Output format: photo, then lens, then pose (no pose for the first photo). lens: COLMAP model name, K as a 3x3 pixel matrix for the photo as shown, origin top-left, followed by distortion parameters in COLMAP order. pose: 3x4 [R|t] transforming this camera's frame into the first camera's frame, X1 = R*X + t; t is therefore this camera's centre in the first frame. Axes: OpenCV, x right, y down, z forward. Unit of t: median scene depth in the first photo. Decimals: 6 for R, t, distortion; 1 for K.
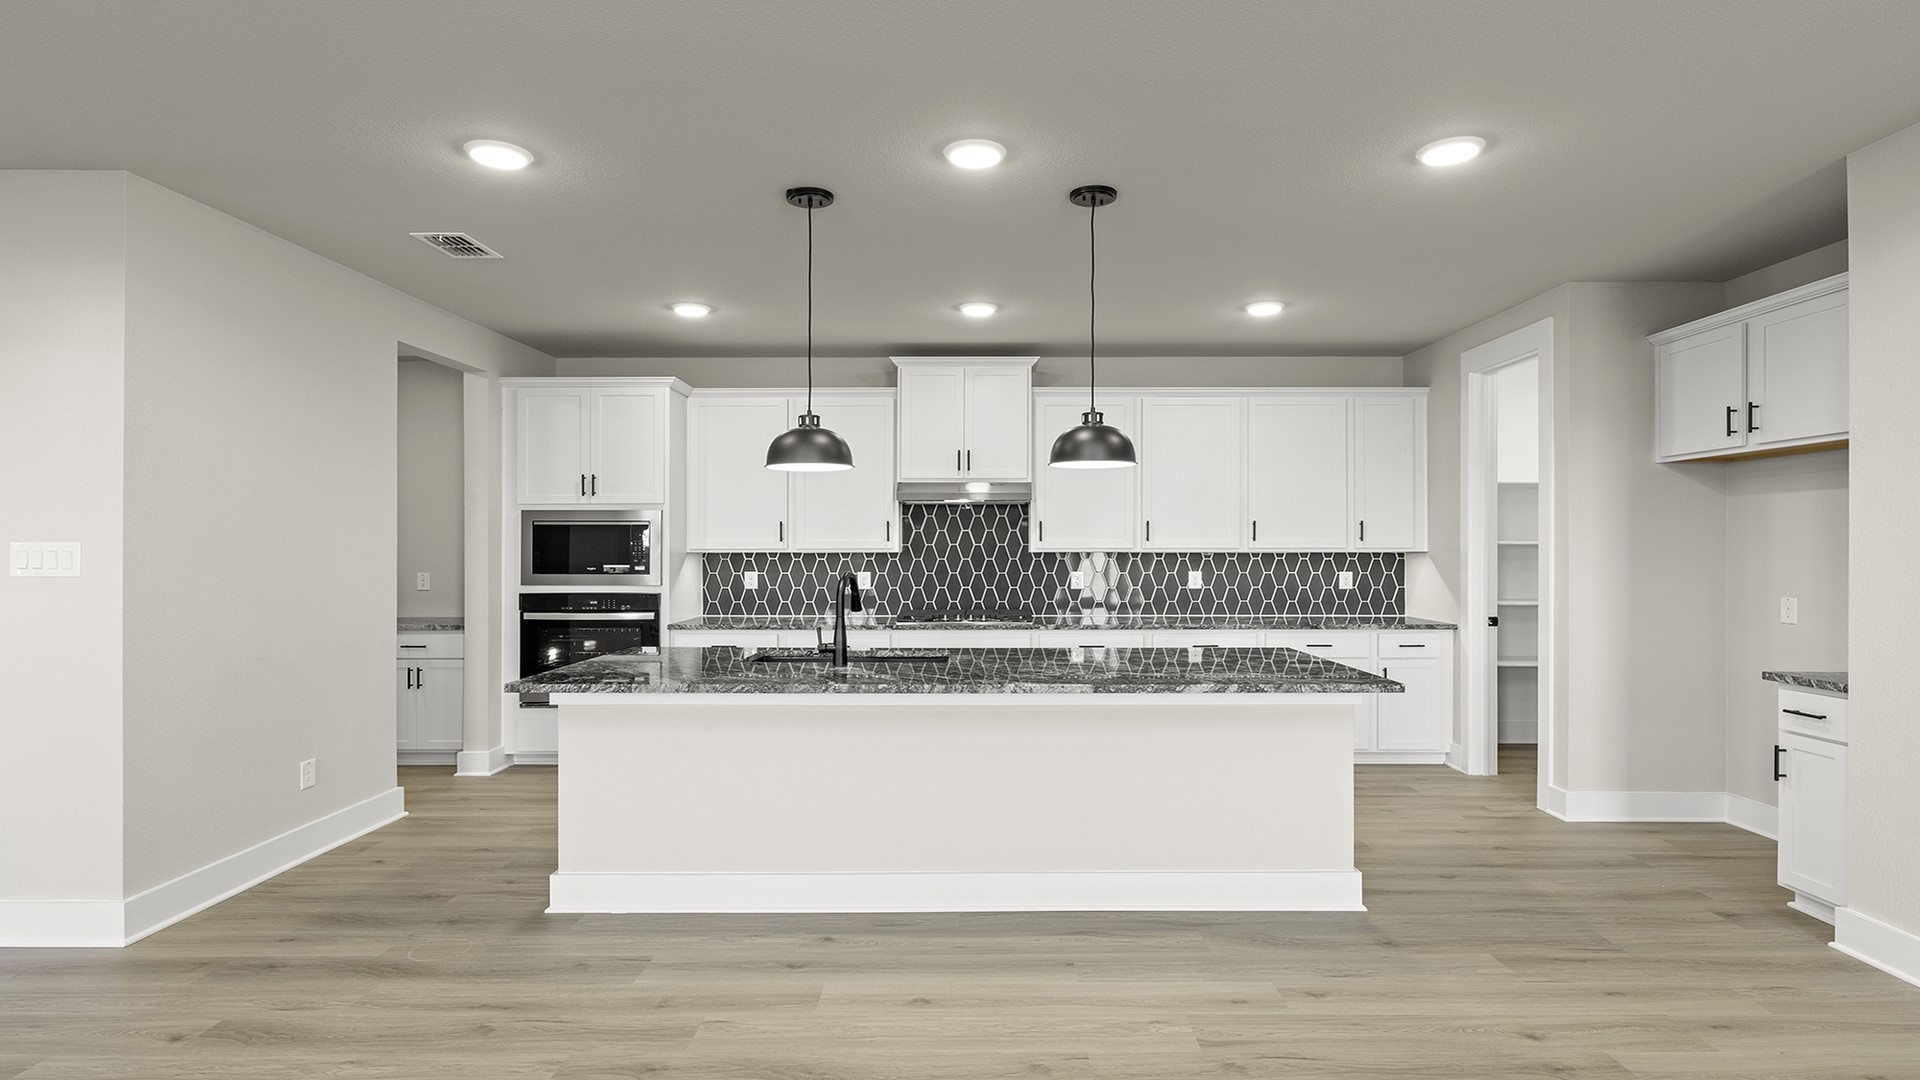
lens RADIAL K [[986.4, 0, 979.4], [0, 986.4, 536.0], [0, 0, 1]] dist [-0.002419, 0.001726]
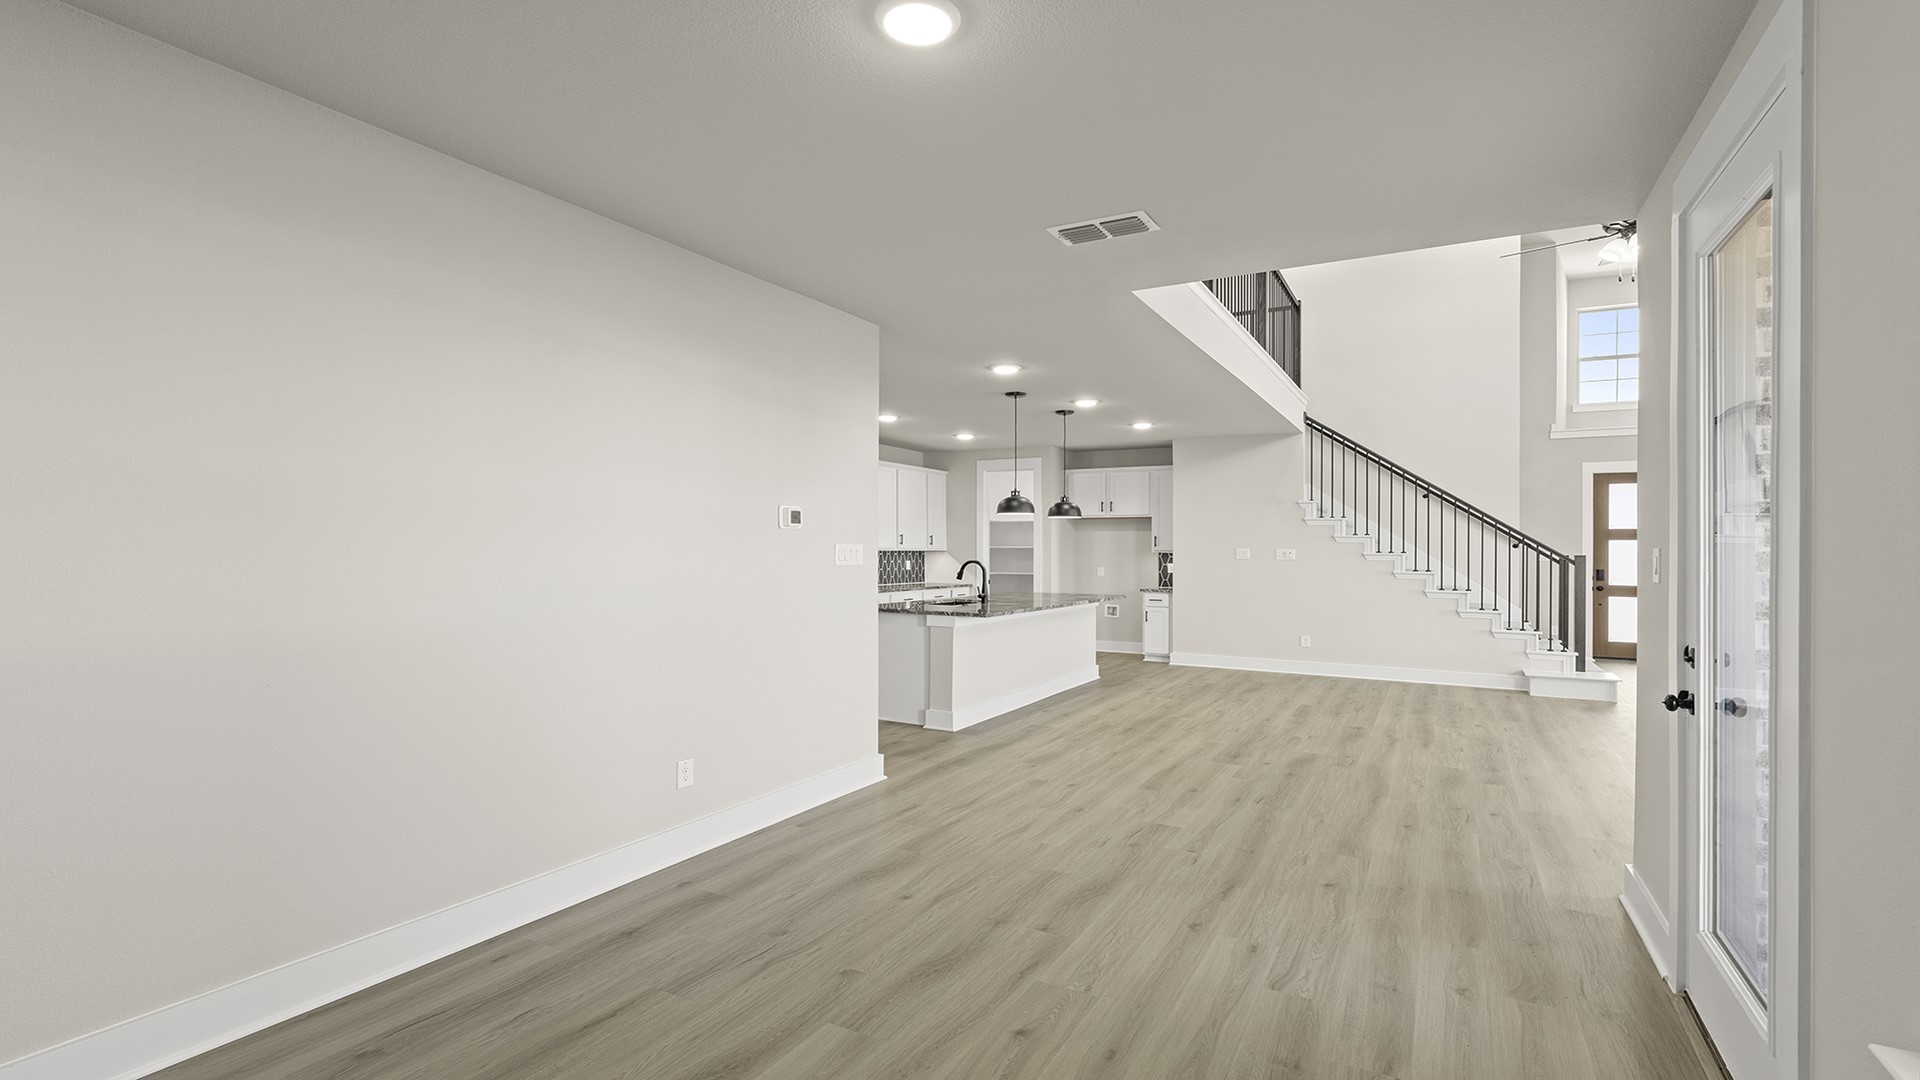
lens RADIAL K [[871.0, 0, 953.1], [0, 871.0, 526.1], [0, 0, 1]] dist [0.002433, 0.000019]
pose [[0.492691, 0.027382, 0.869773, -1.373645], [-0.018942, 0.999605, -0.020740, 0.002135], [-0.869998, -0.006257, 0.493016, 0.092581]]
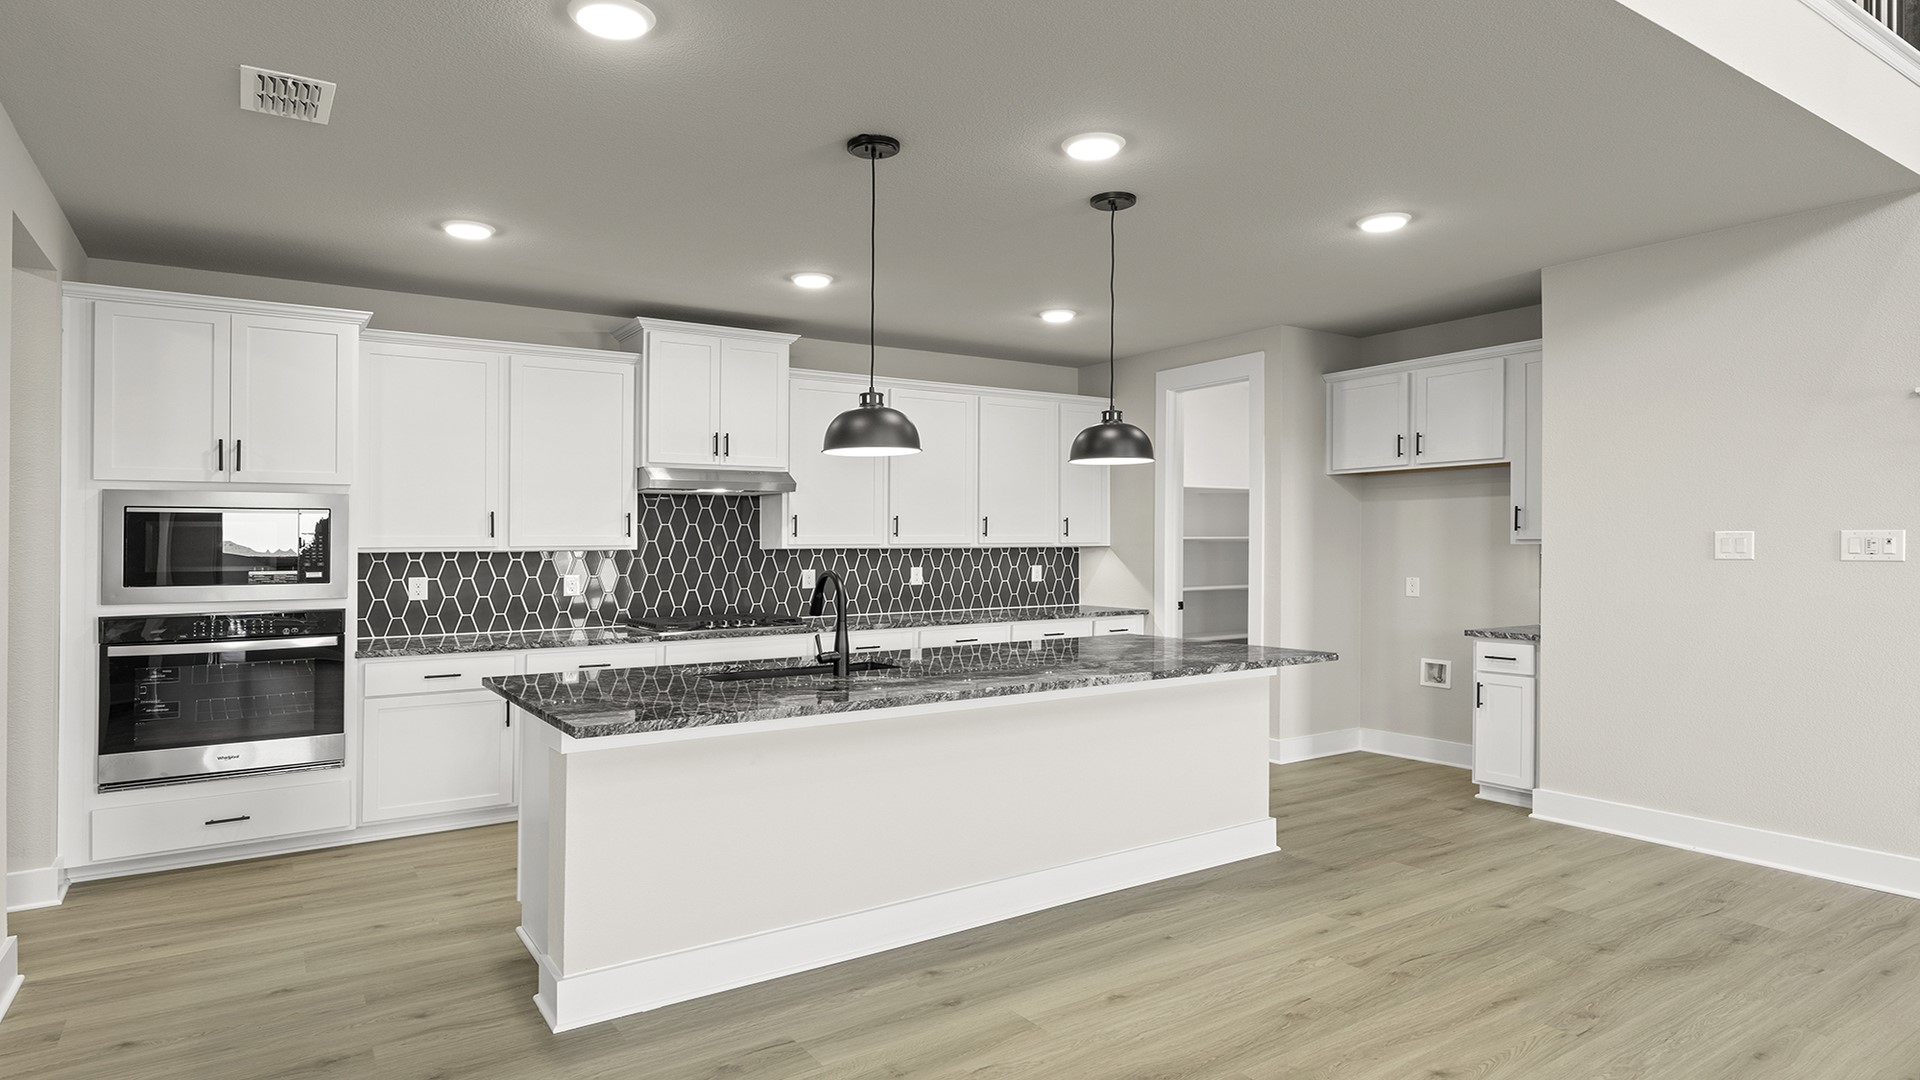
lens RADIAL K [[1069.4, 0, 962.3], [0, 1069.4, 537.8], [0, 0, 1]] dist [0.000701, 0.000373]
pose [[0.829182, -0.001211, 0.558977, -0.432829], [-0.000887, 0.999994, 0.003482, 0.002969], [-0.558977, -0.003383, 0.829176, 0.107379]]
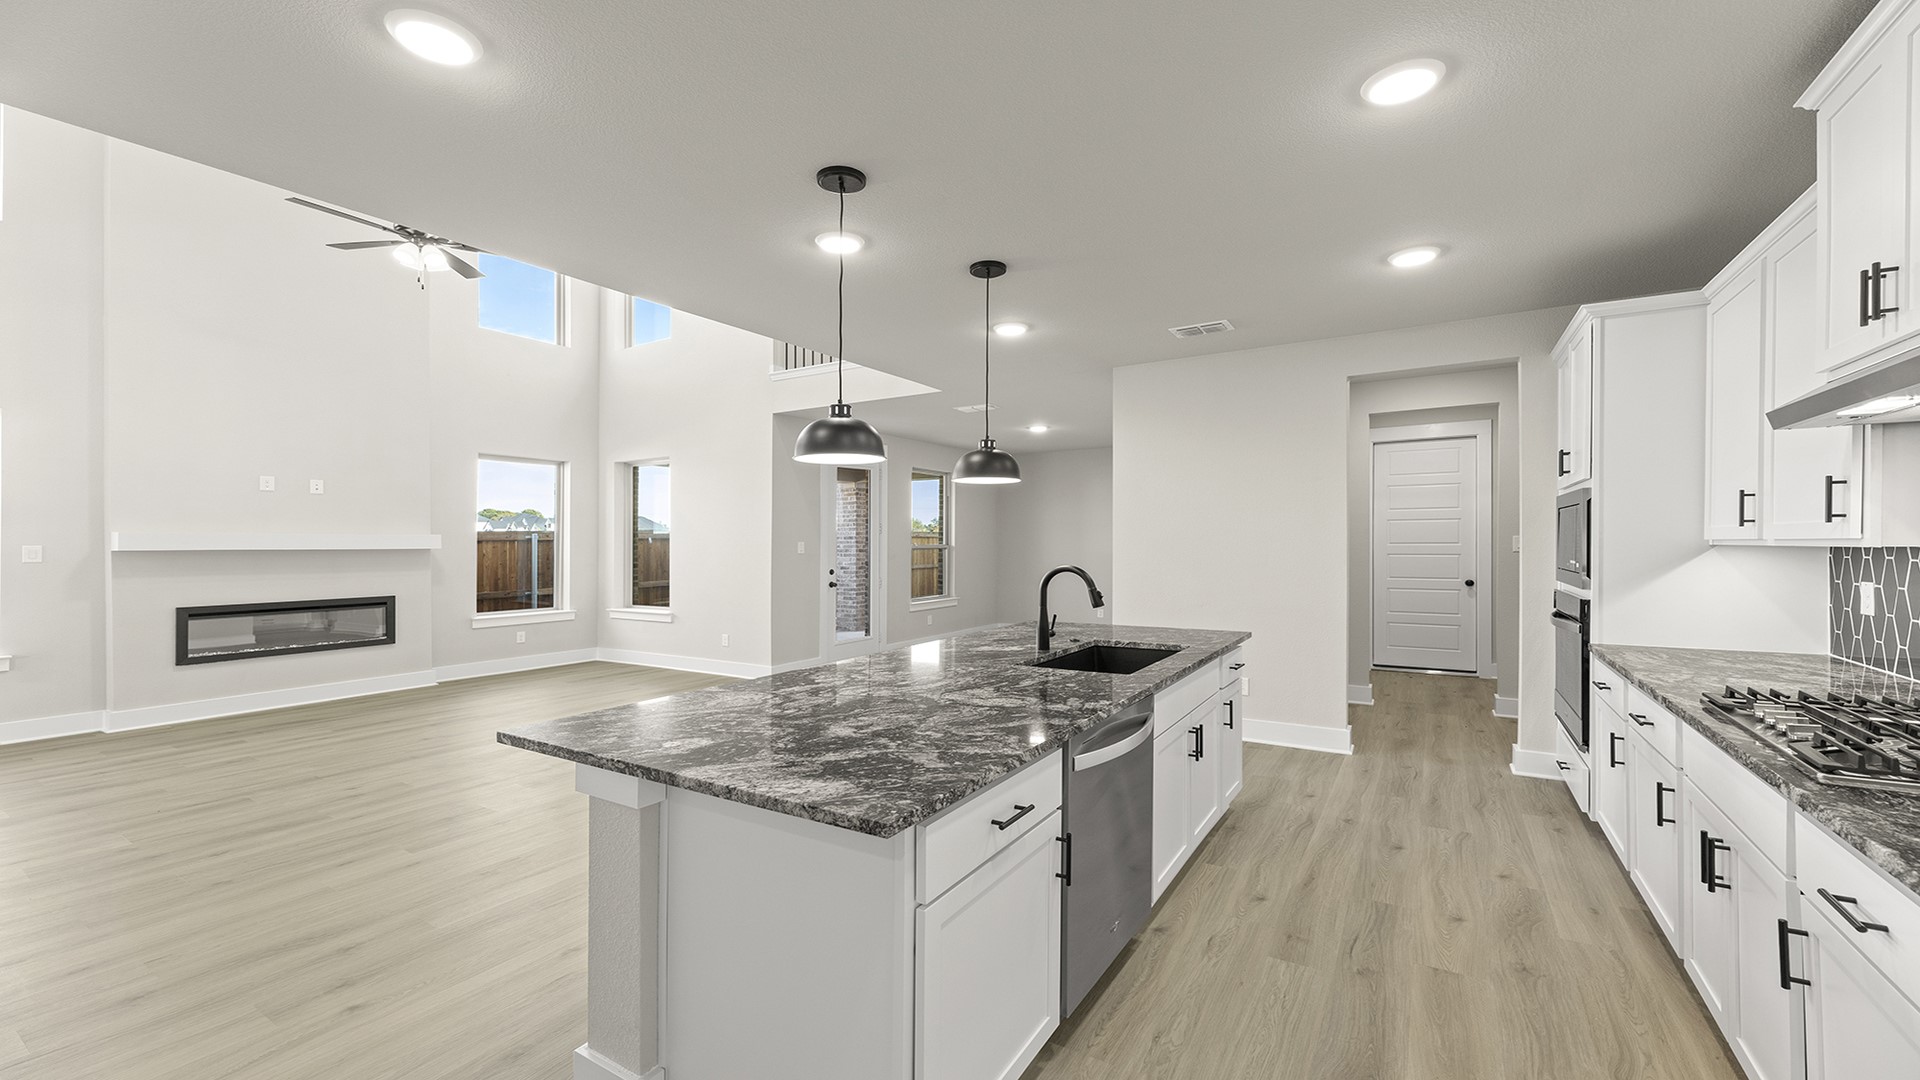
lens RADIAL K [[769.0, 0, 972.5], [0, 769.0, 543.0], [0, 0, 1]] dist [-0.002169, -0.000574]
pose [[-0.521835, 0.001955, -0.853044, 0.465887], [0.013563, 0.999890, -0.006005, 0.010269], [0.852939, -0.014704, -0.521804, 1.020778]]
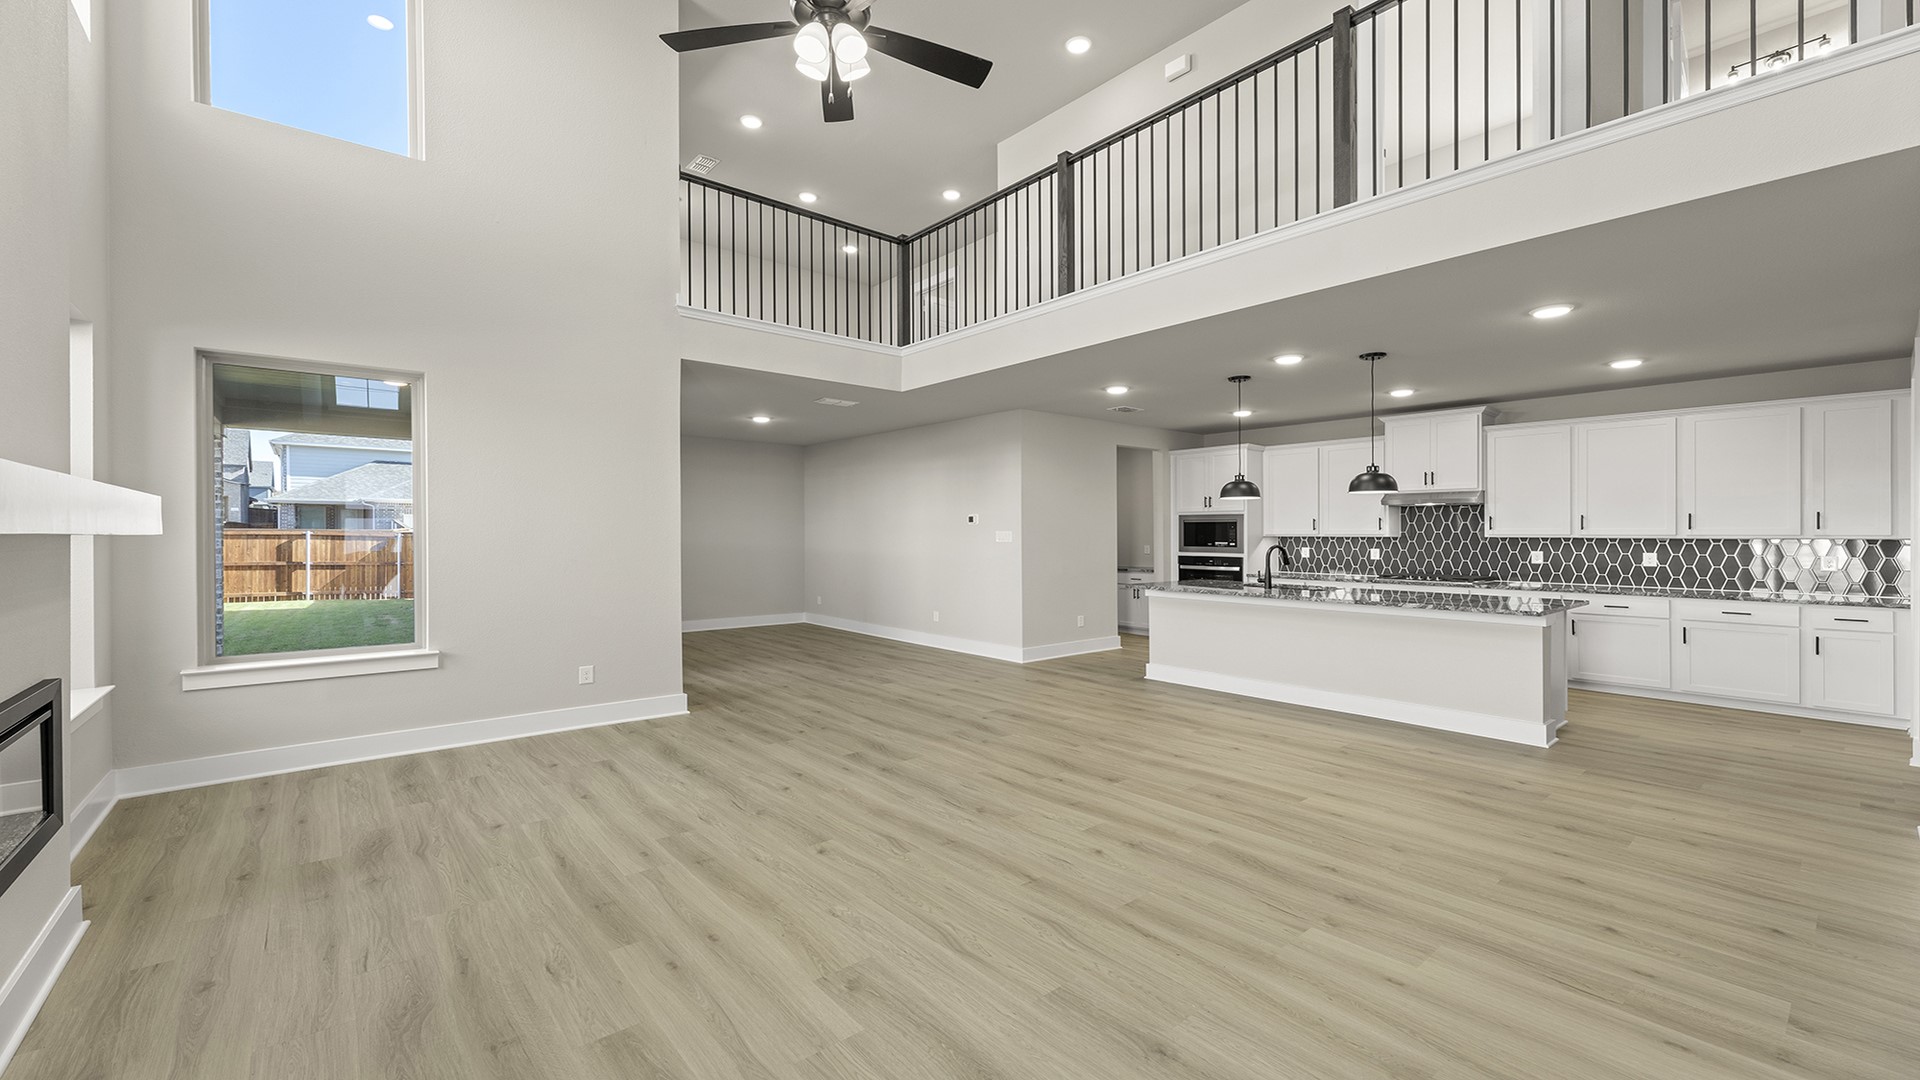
lens RADIAL K [[769.0, 0, 946.1], [0, 769.0, 532.8], [0, 0, 1]] dist [-0.002169, -0.000574]
pose [[0.636622, 0.001787, -0.771174, 0.513226], [0.006512, 0.999949, 0.007693, -0.005331], [0.771148, -0.009920, 0.636579, -0.436081]]
